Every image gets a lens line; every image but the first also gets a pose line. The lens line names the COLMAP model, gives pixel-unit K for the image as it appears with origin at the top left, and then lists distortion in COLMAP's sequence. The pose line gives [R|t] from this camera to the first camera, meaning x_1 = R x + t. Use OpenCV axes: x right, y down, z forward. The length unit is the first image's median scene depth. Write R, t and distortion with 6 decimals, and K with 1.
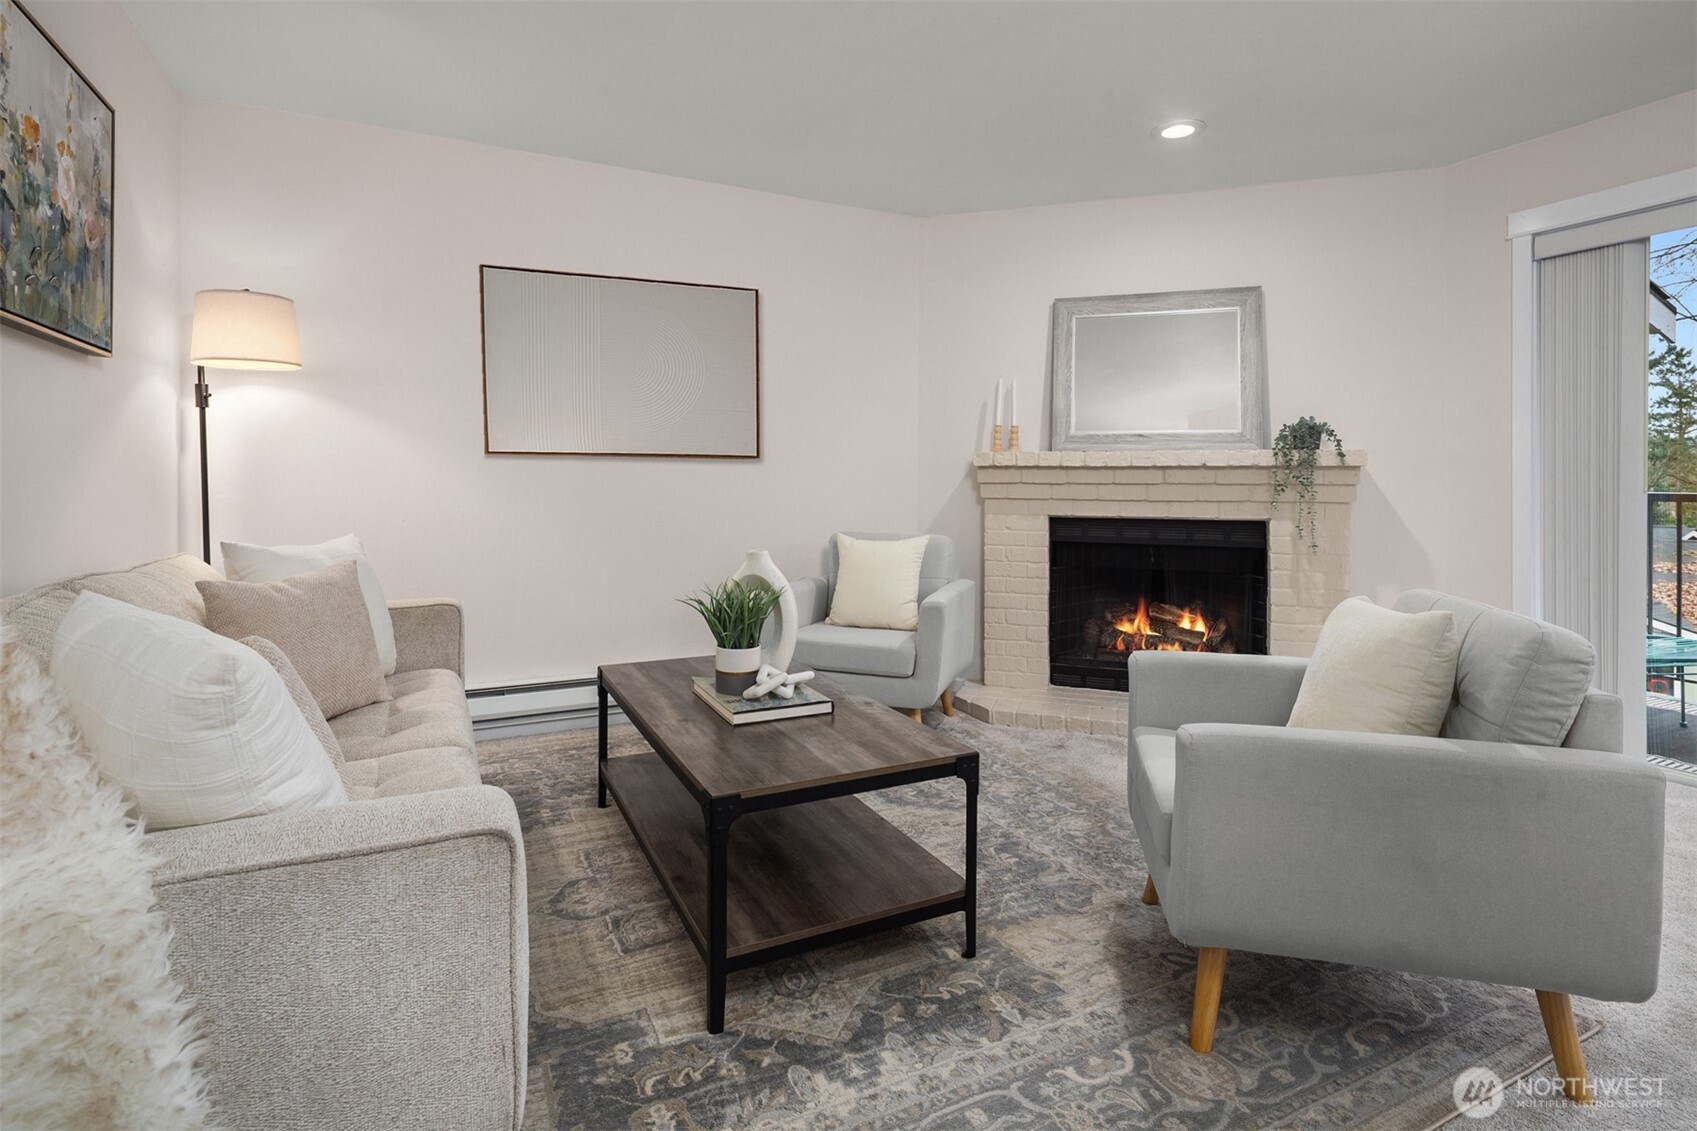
lens RADIAL K [[818.8, 0, 850.0], [0, 818.8, 479.8], [0, 0, 1]] dist [-0.000136, -0.002485]
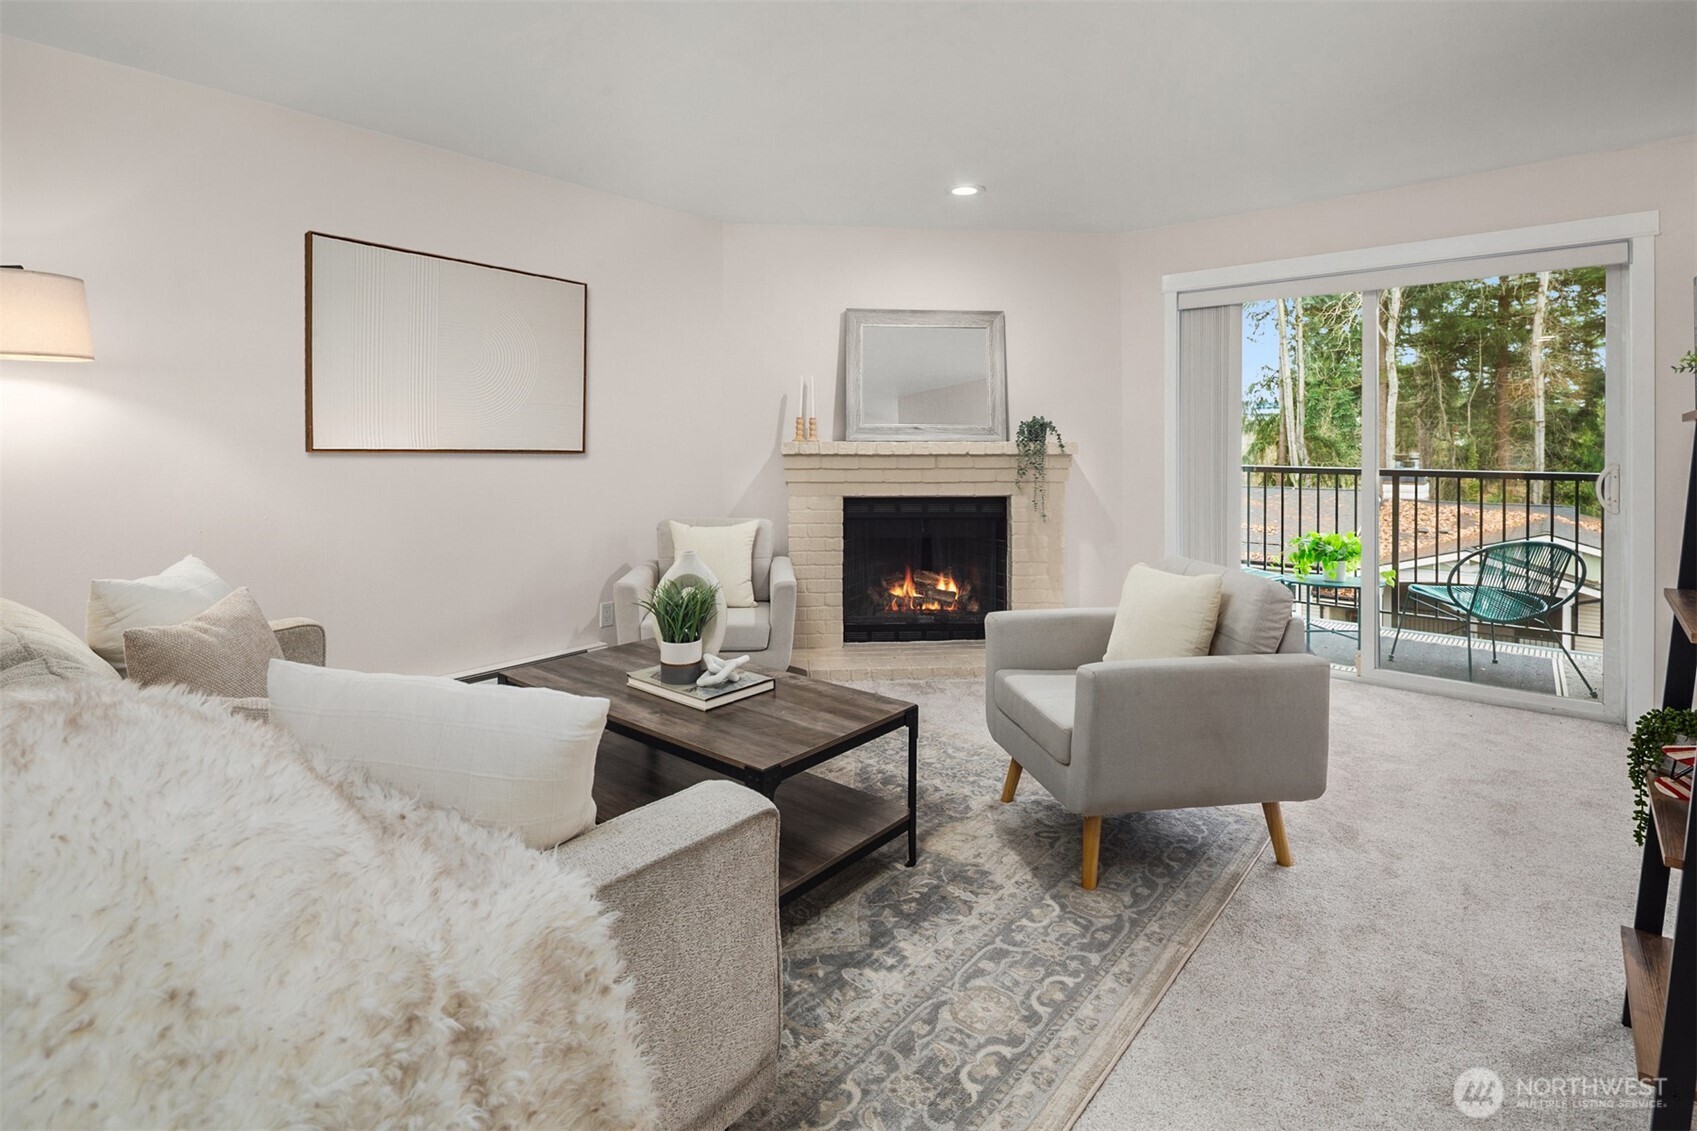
lens RADIAL K [[814.5, 0, 849.9], [0, 814.5, 441.2], [0, 0, 1]] dist [0.000293, 0.000154]
pose [[0.916871, -0.004557, 0.399158, -0.469474], [0.002320, 0.999979, 0.006088, -0.093118], [-0.399178, -0.004656, 0.916862, -0.132761]]
